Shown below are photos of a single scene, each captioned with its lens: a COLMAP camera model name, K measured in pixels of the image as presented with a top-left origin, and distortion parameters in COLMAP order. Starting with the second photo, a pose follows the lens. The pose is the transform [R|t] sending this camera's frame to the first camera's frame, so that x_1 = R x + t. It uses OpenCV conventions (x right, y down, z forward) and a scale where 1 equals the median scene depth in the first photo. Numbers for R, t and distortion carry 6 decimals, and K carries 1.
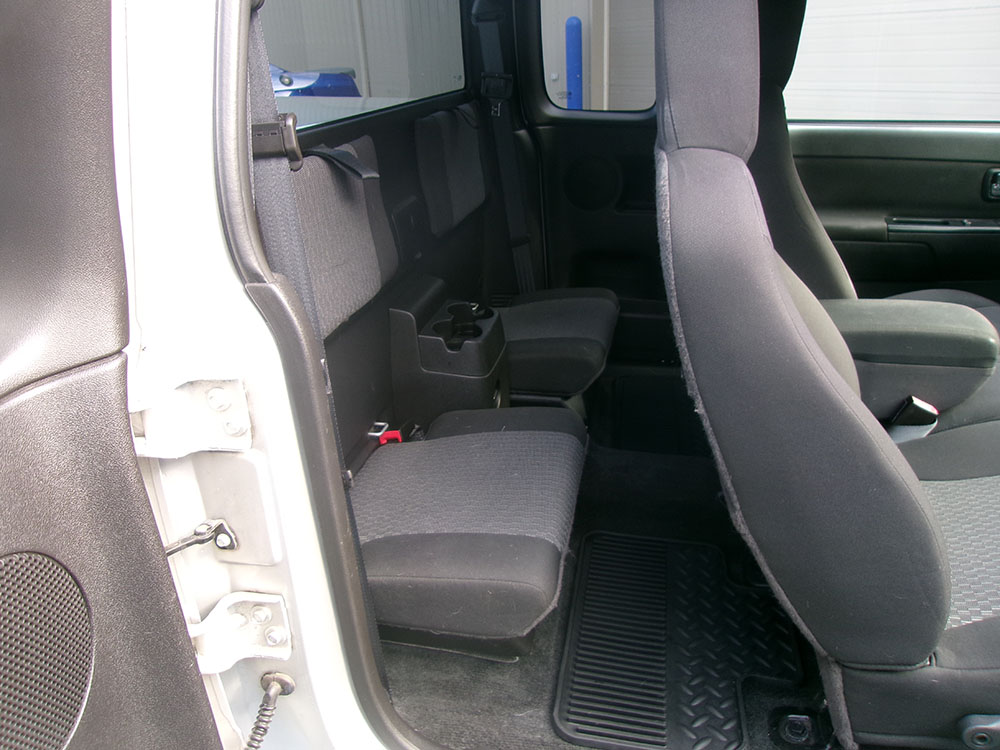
lens RADIAL K [[783.6, 0, 495.9], [0, 783.6, 380.1], [0, 0, 1]] dist [-0.029110, 0.051737]
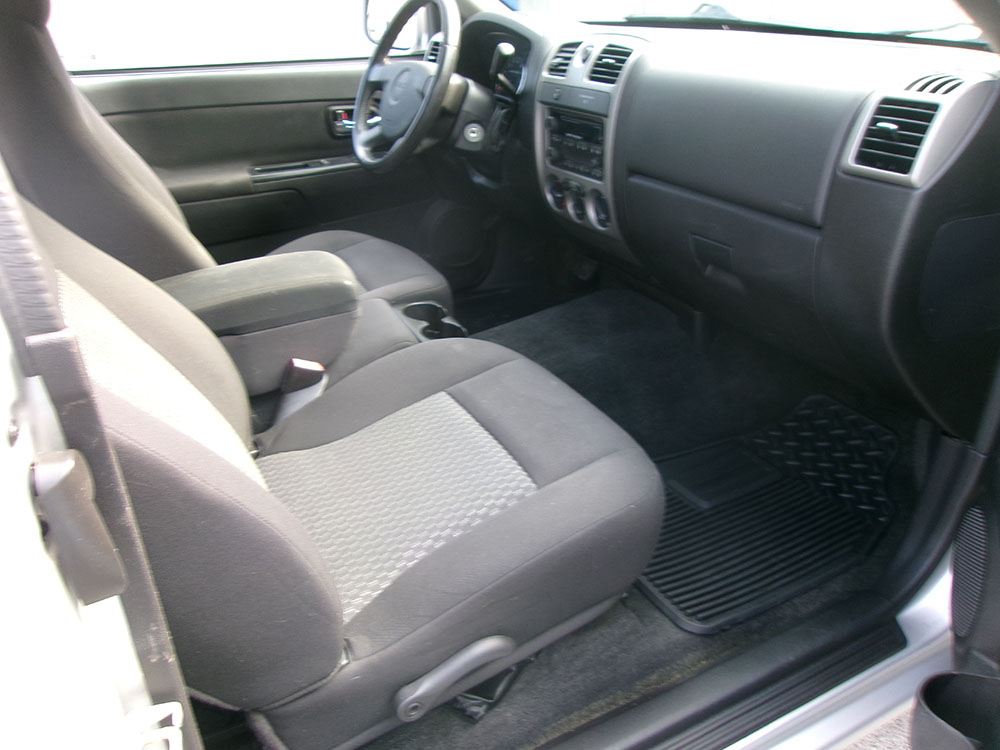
lens RADIAL K [[783.6, 0, 503.0], [0, 783.6, 371.5], [0, 0, 1]] dist [-0.029110, 0.051737]
pose [[0.769256, -0.285730, 0.571493, 0.187989], [0.262416, 0.956805, 0.125151, -0.015493], [-0.582566, 0.053696, 0.811008, 0.100840]]
